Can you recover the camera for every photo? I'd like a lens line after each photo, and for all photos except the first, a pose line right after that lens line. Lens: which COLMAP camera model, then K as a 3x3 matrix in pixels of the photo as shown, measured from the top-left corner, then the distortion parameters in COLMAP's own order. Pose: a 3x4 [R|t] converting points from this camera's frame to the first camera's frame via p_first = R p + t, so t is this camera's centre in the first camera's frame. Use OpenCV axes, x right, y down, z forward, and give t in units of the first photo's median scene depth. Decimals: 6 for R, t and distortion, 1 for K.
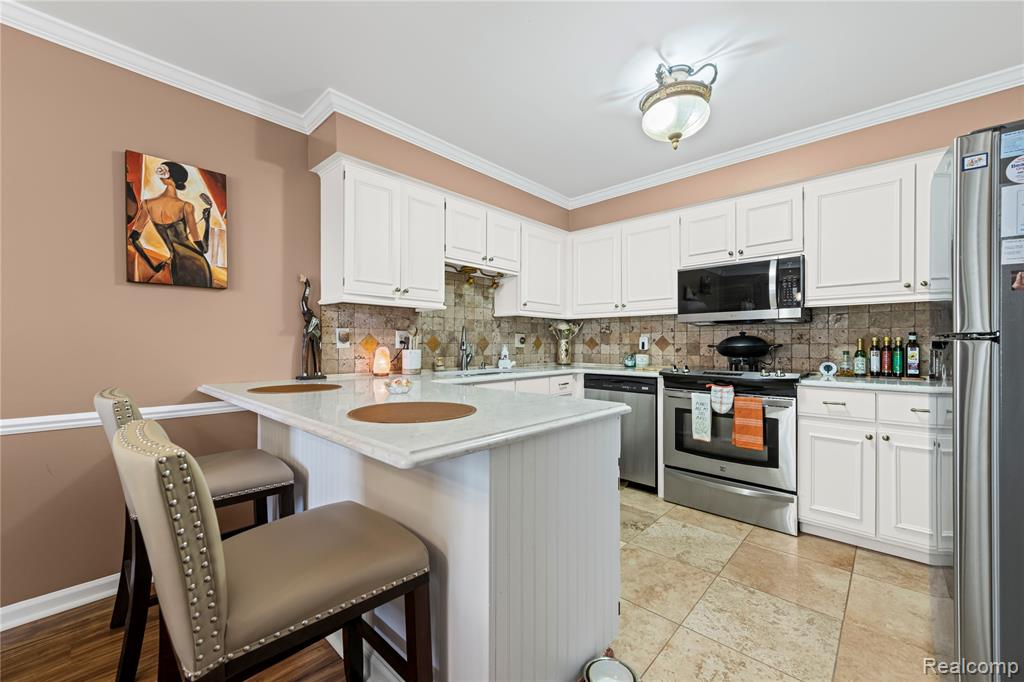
lens RADIAL K [[401.6, 0, 512.0], [0, 401.6, 343.4], [0, 0, 1]] dist [0.001099, 0.000107]
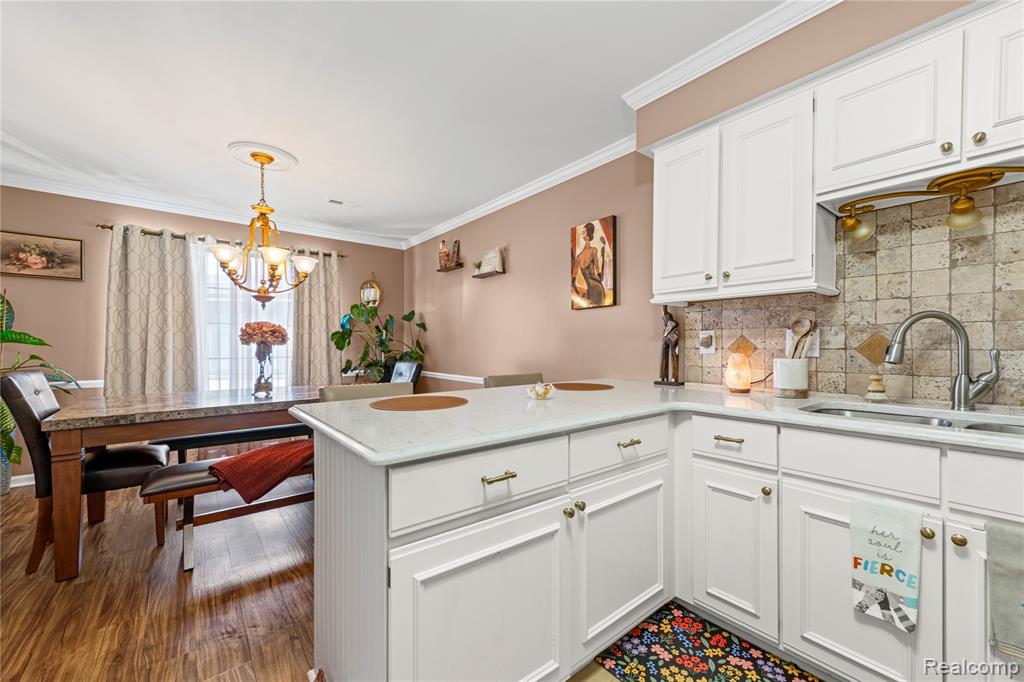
lens RADIAL K [[401.6, 0, 514.0], [0, 401.6, 347.1], [0, 0, 1]] dist [0.001099, 0.000107]
pose [[-0.140173, -0.000041, -0.990127, 0.606757], [-0.001102, 0.999999, 0.000115, -0.002775], [0.990126, 0.001107, -0.140173, 0.897677]]
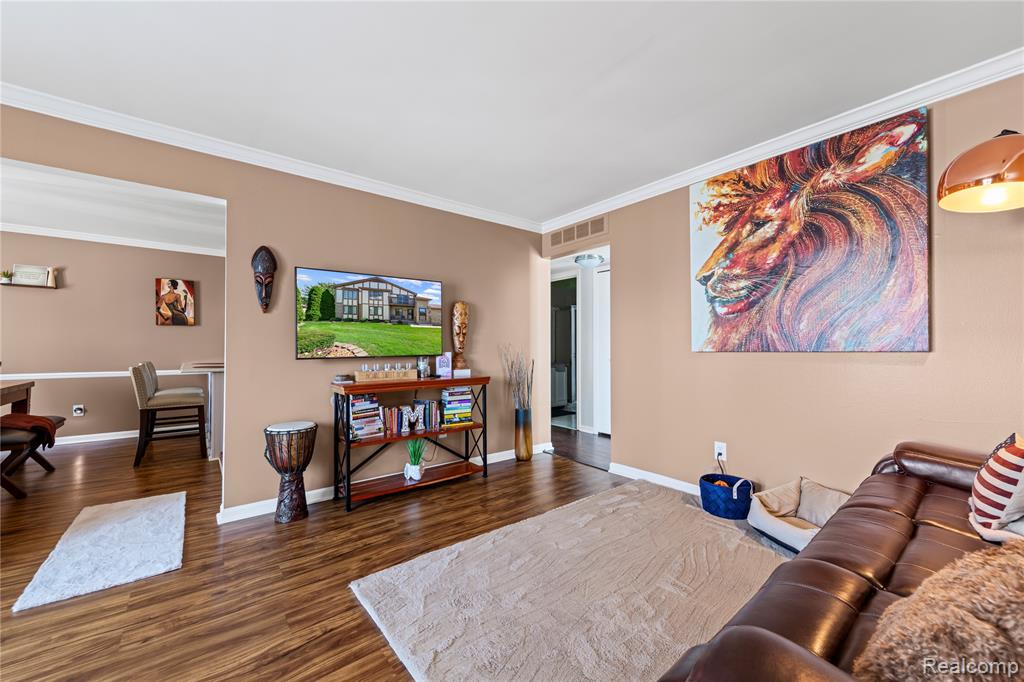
lens RADIAL K [[401.6, 0, 514.1], [0, 401.6, 340.7], [0, 0, 1]] dist [0.001099, 0.000107]
pose [[0.988762, -0.000117, -0.149497, 1.748532], [-0.000261, 0.999997, -0.002506, -0.033654], [0.149497, 0.002517, 0.988759, -1.267560]]
